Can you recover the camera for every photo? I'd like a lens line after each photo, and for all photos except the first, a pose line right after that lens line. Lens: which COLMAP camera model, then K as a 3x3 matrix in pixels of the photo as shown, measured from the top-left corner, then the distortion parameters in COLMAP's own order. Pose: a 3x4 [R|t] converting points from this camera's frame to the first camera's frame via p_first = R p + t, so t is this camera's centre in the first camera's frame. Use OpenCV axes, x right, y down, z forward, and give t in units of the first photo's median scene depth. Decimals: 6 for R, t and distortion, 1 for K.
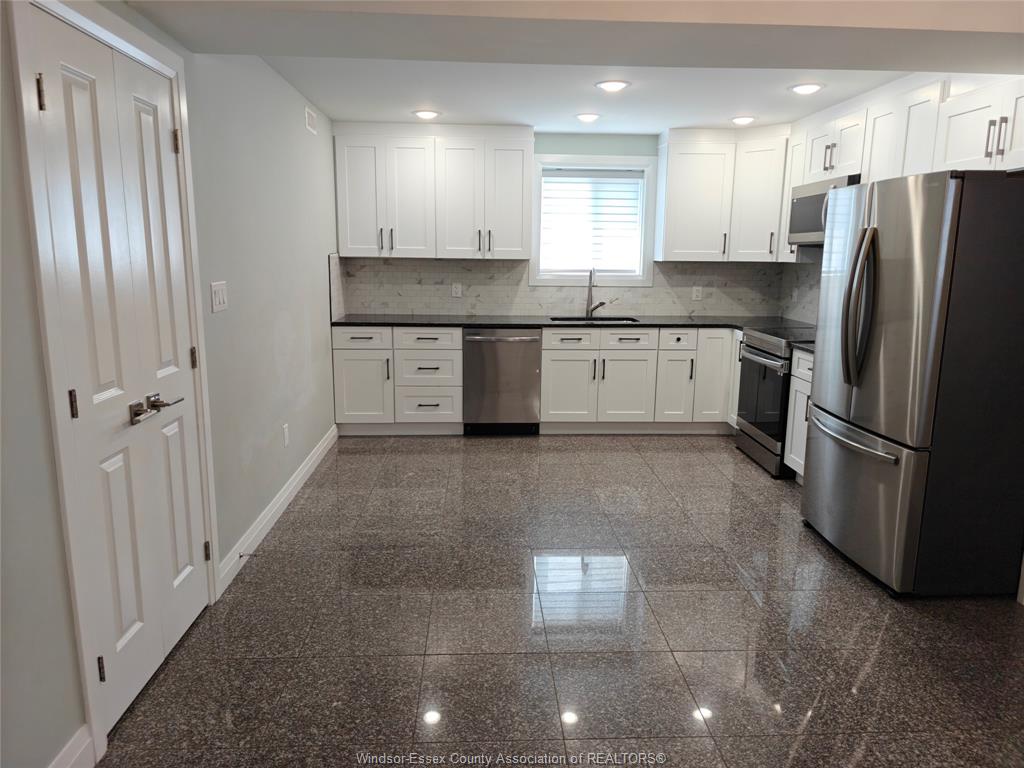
lens RADIAL K [[679.8, 0, 512.0], [0, 679.8, 384.0], [0, 0, 1]] dist [0.030258, -0.003373]
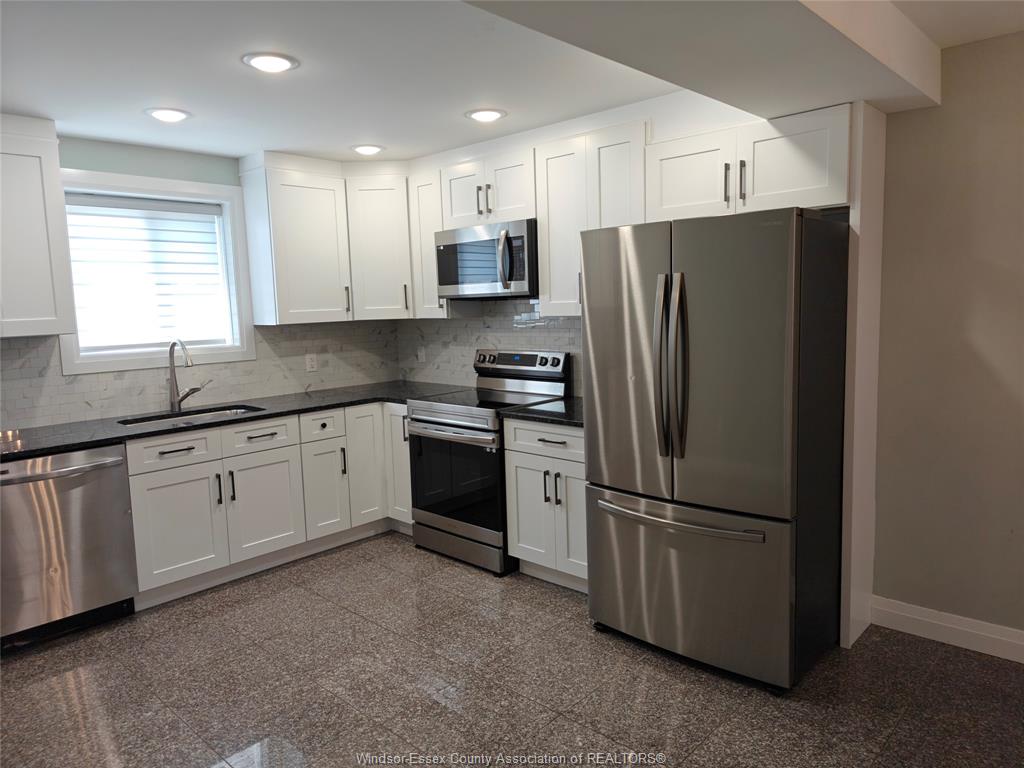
lens RADIAL K [[699.5, 0, 512.0], [0, 699.5, 384.0], [0, 0, 1]] dist [0.049505, -0.062160]
pose [[0.721938, -0.114980, 0.682338, -0.128997], [0.172293, 0.984910, -0.016326, -0.061265], [-0.670165, 0.129349, 0.730854, 0.281985]]
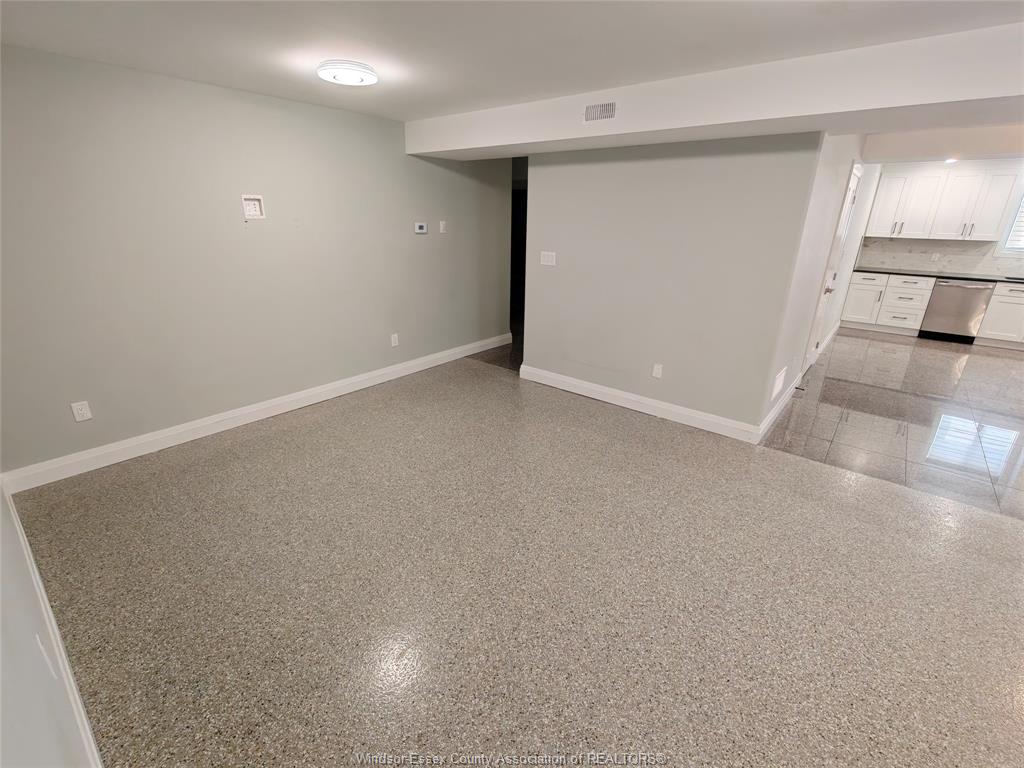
lens RADIAL K [[468.8, 0, 512.0], [0, 468.8, 384.0], [0, 0, 1]] dist [0.004615, 0.000894]
pose [[0.750472, 0.232783, -0.618549, -0.077965], [-0.136655, 0.970347, 0.199377, 0.096996], [0.646619, -0.065099, 0.760030, -0.727249]]
